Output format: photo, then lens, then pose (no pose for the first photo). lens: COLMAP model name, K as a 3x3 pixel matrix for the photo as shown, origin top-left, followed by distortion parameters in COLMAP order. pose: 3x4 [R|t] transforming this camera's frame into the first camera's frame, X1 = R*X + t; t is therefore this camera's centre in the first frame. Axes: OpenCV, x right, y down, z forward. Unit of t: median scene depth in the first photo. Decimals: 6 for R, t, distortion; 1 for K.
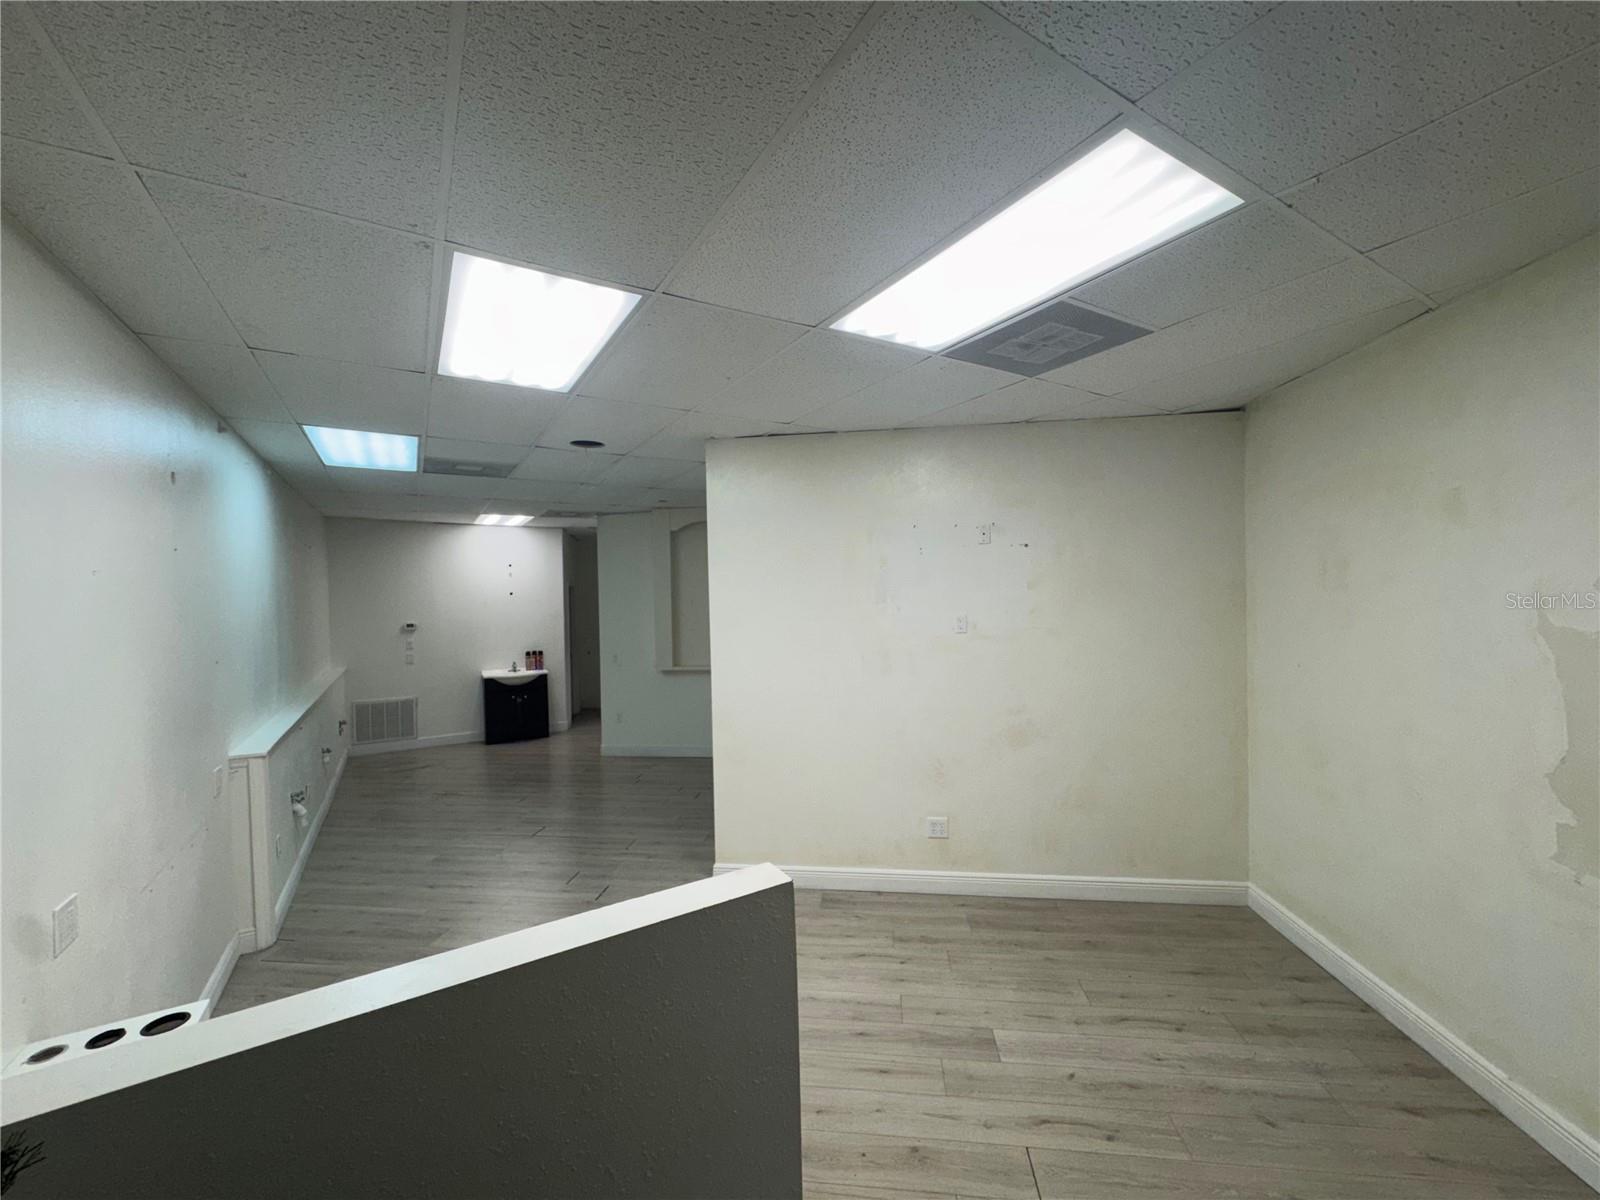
lens RADIAL K [[631.8, 0, 800.0], [0, 631.8, 600.0], [0, 0, 1]] dist [-0.000870, -0.000184]
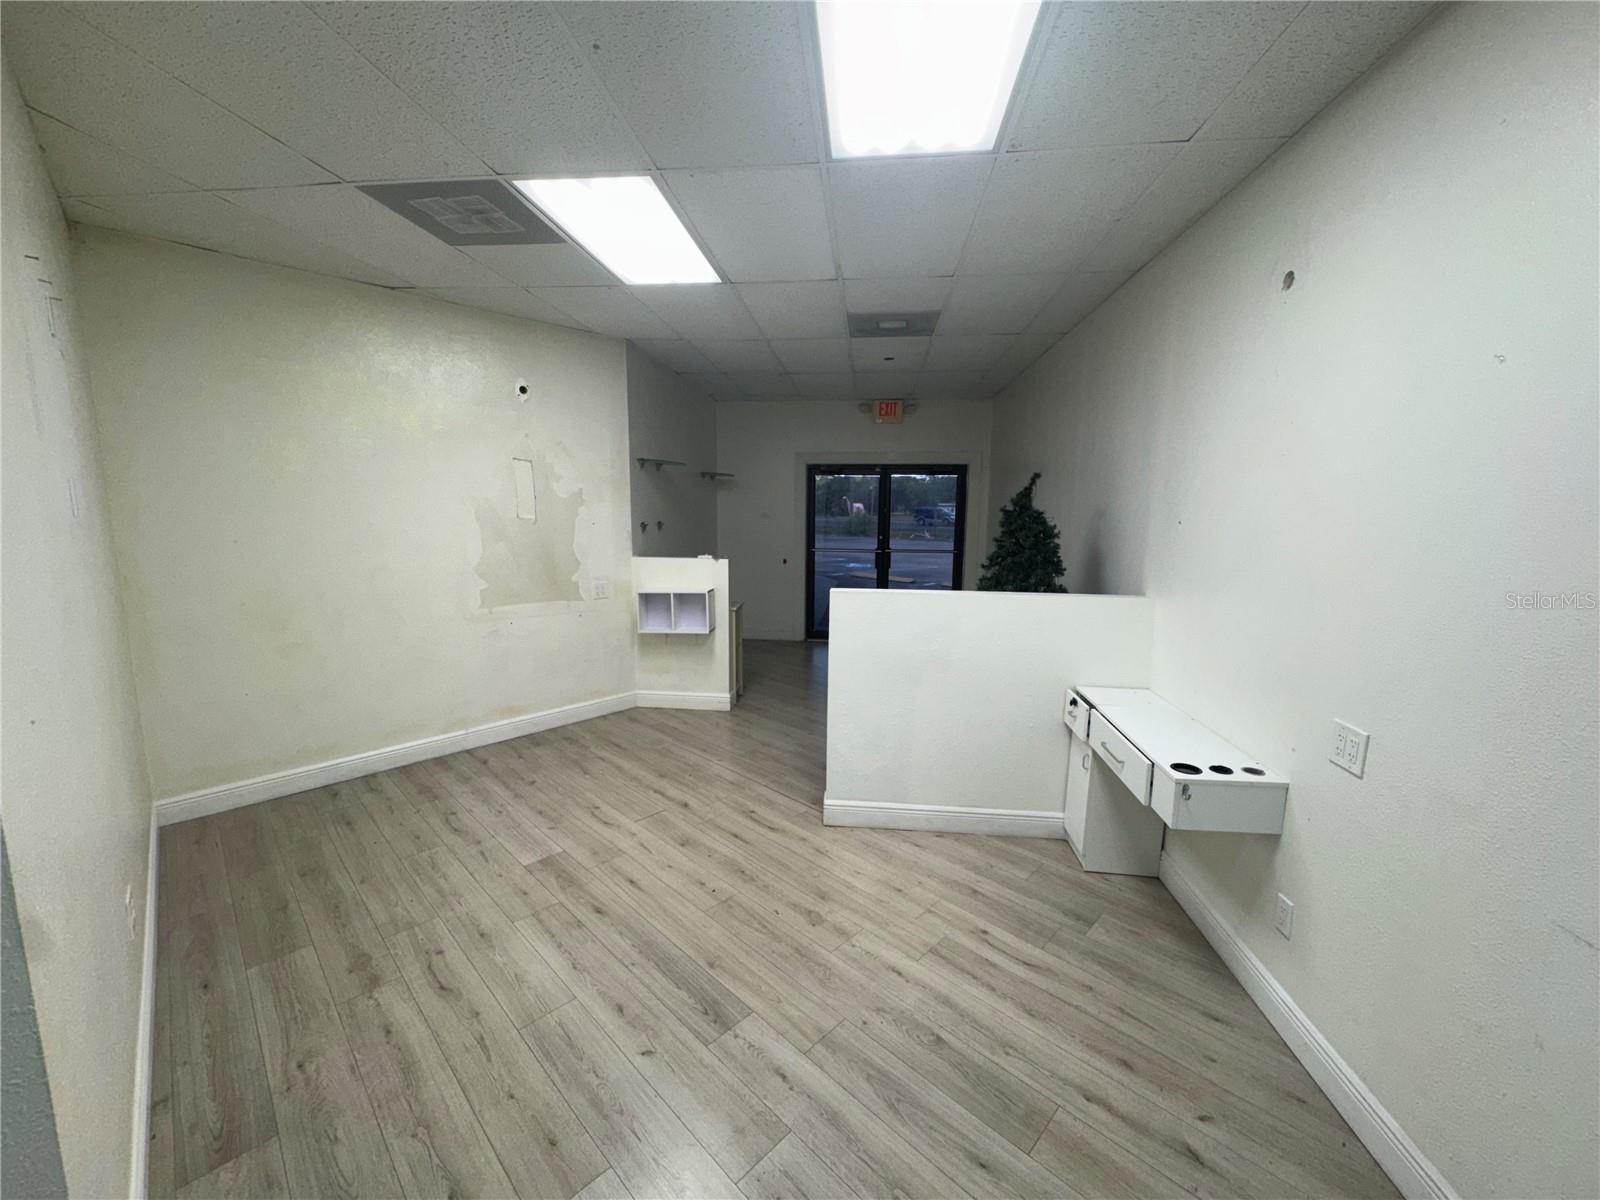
lens RADIAL K [[631.8, 0, 800.0], [0, 631.8, 600.0], [0, 0, 1]] dist [-0.000870, -0.000184]
pose [[-0.785852, -0.075309, 0.613813, -0.571653], [0.016247, 0.989701, 0.142227, 0.065233], [-0.618202, 0.121742, -0.776534, 1.219105]]
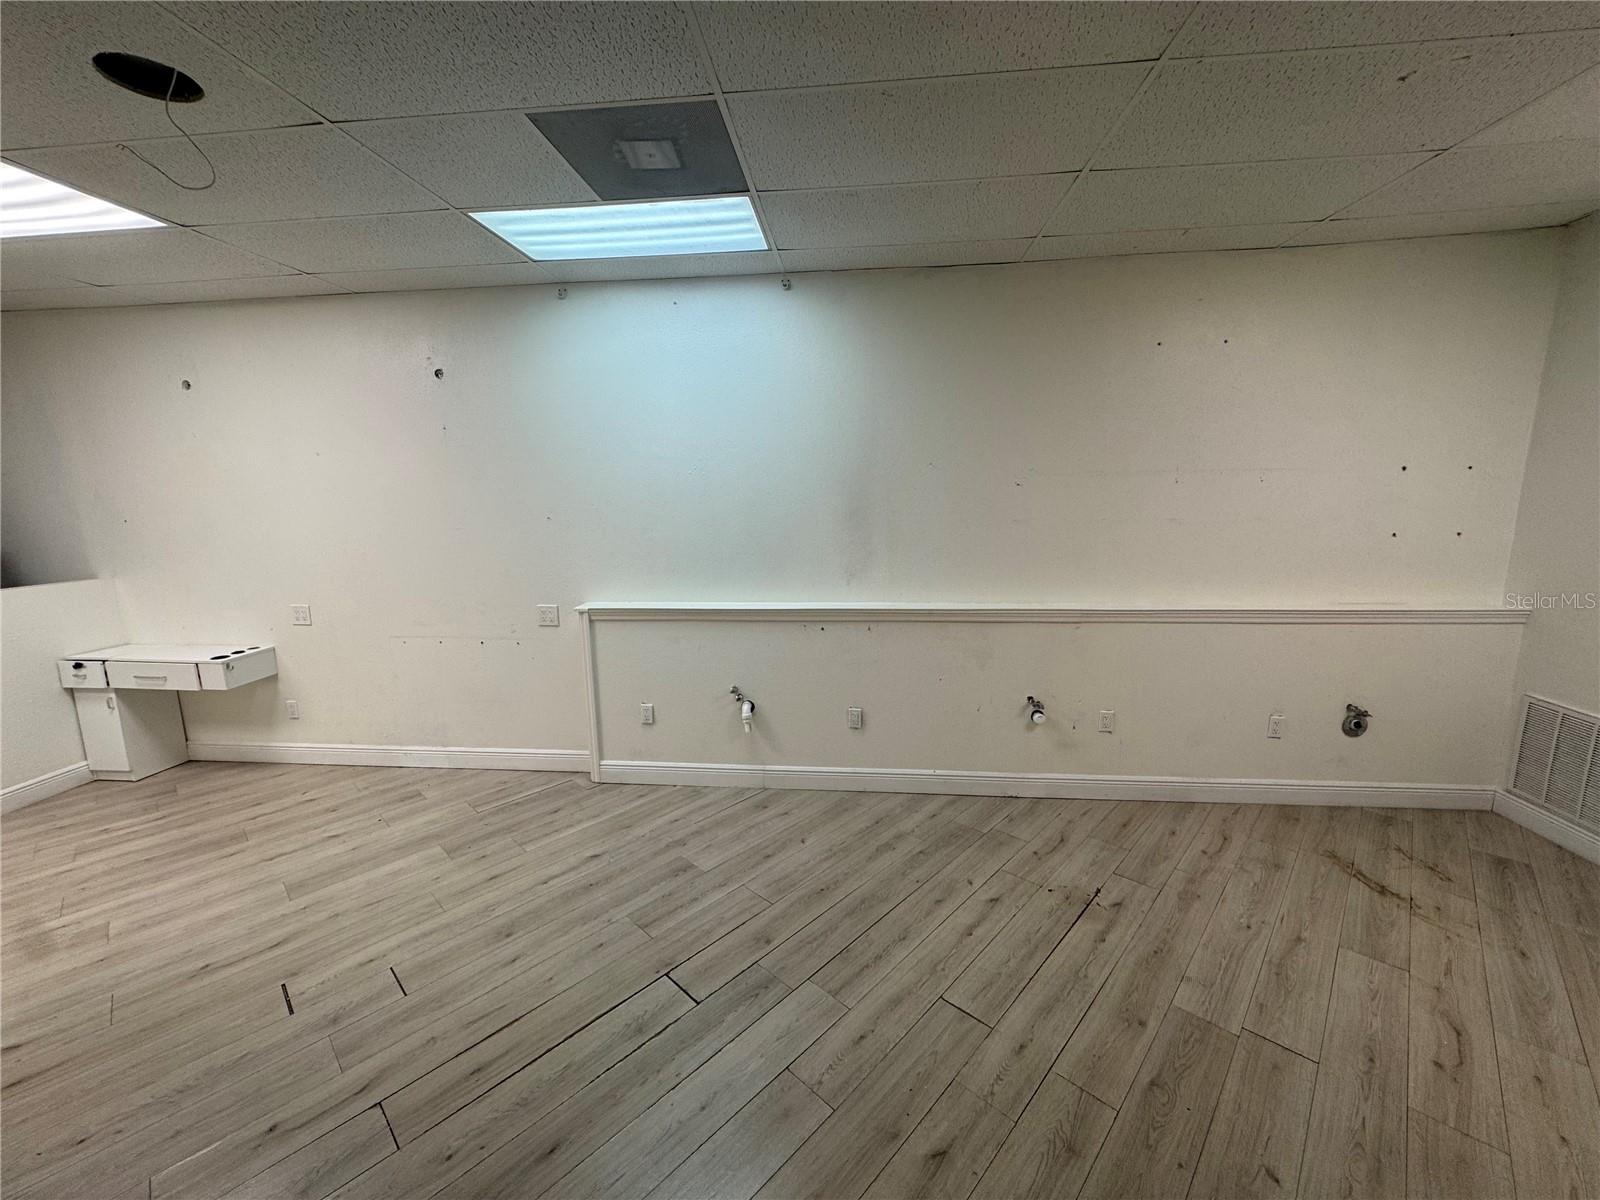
lens RADIAL K [[635.5, 0, 800.0], [0, 635.5, 600.0], [0, 0, 1]] dist [-0.000099, 0.000015]
pose [[-0.605435, 0.167209, -0.778132, -0.258721], [0.019811, 0.980545, 0.195290, 0.029304], [0.795648, 0.102819, -0.596969, 1.998013]]
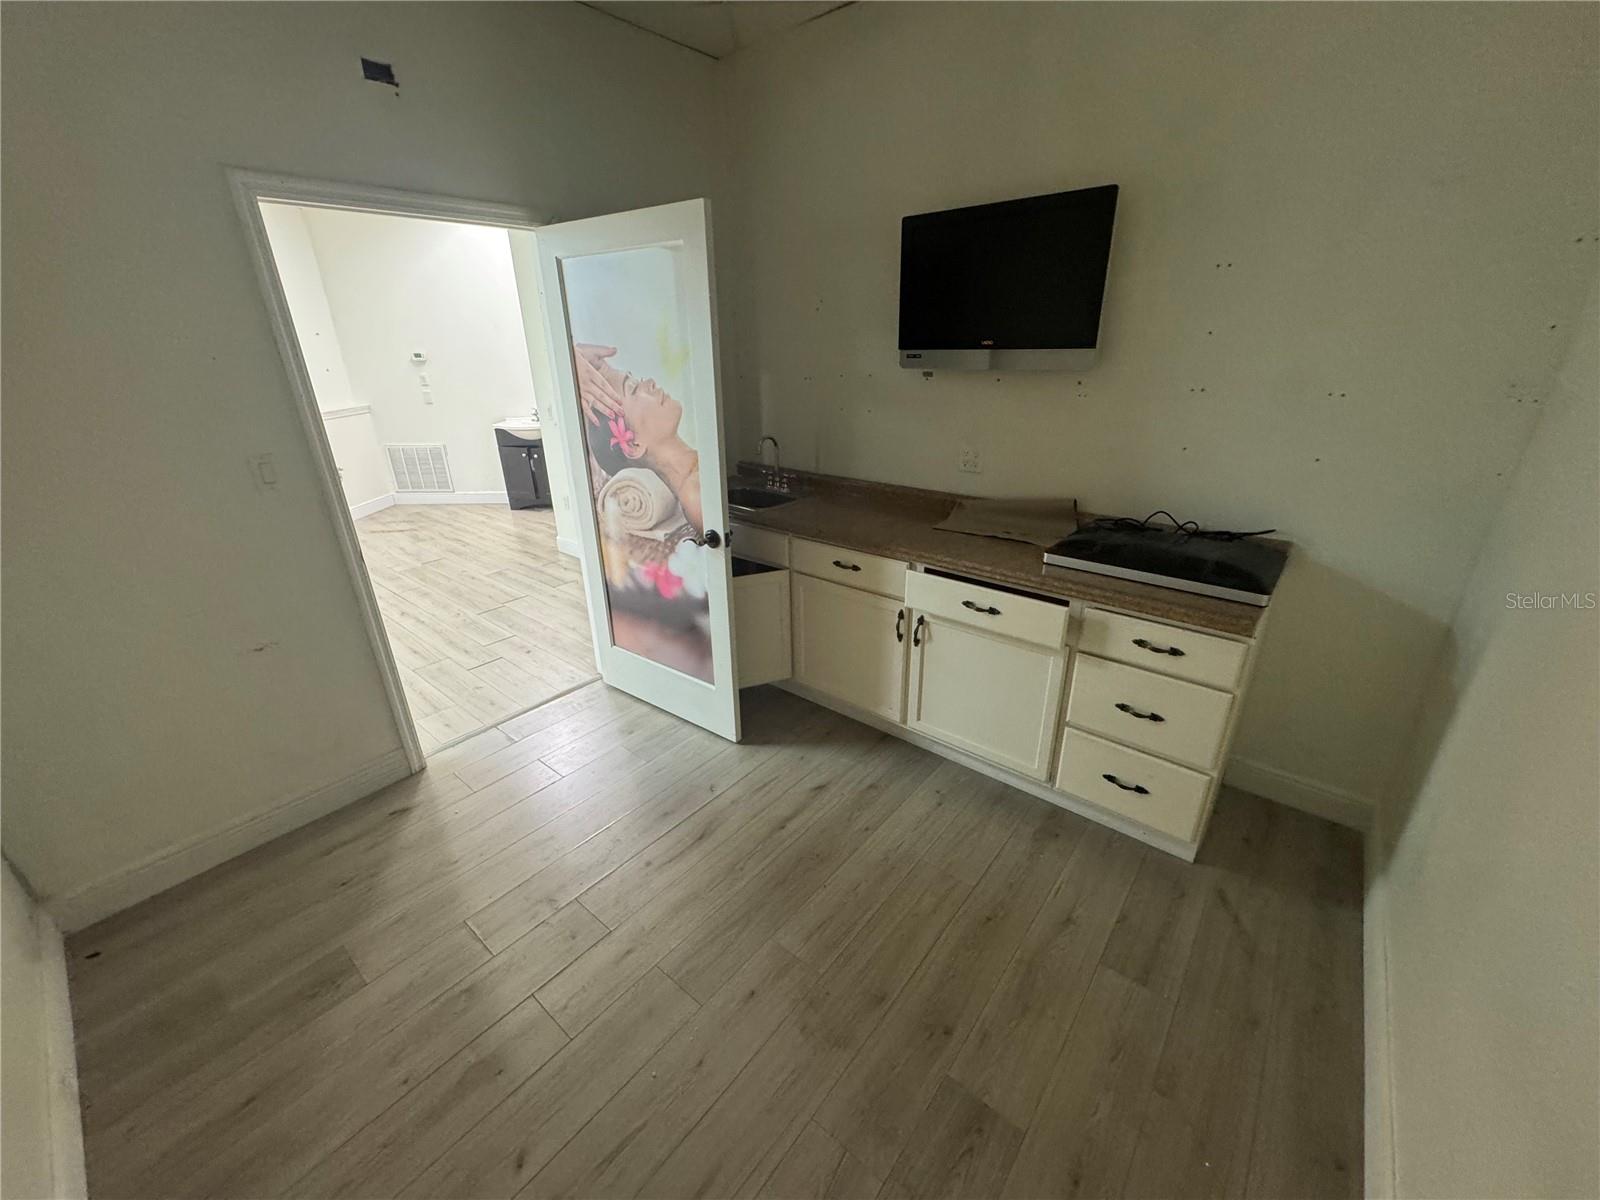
lens RADIAL K [[635.5, 0, 800.0], [0, 635.5, 600.0], [0, 0, 1]] dist [-0.000099, 0.000015]
pose [[0.834523, 0.210453, -0.509196, 0.670346], [-0.004511, 0.926755, 0.375639, 0.054034], [0.550955, -0.311182, 0.774348, 1.287929]]
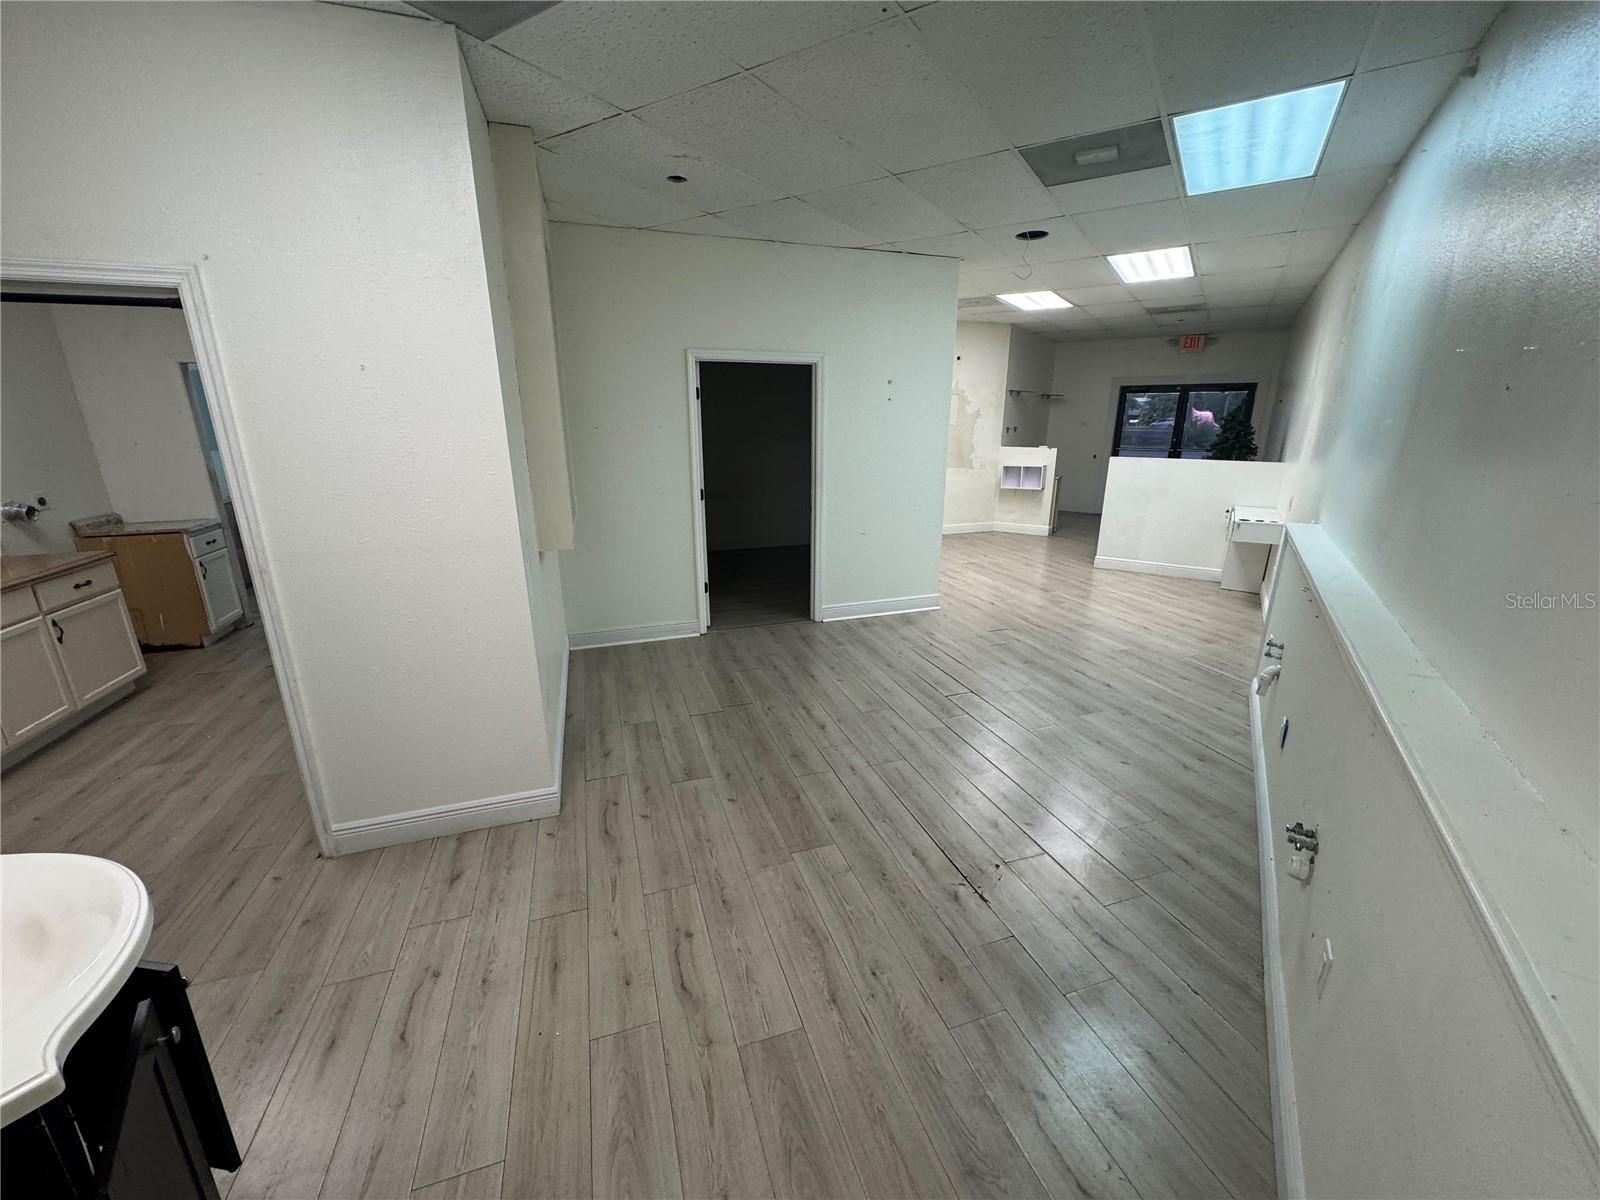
lens RADIAL K [[631.8, 0, 800.0], [0, 631.8, 600.0], [0, 0, 1]] dist [-0.000870, -0.000184]
pose [[-0.422950, -0.232795, 0.875740, -1.517121], [0.019525, 0.963871, 0.265652, 0.067977], [-0.905943, 0.129457, -0.403124, 2.269952]]
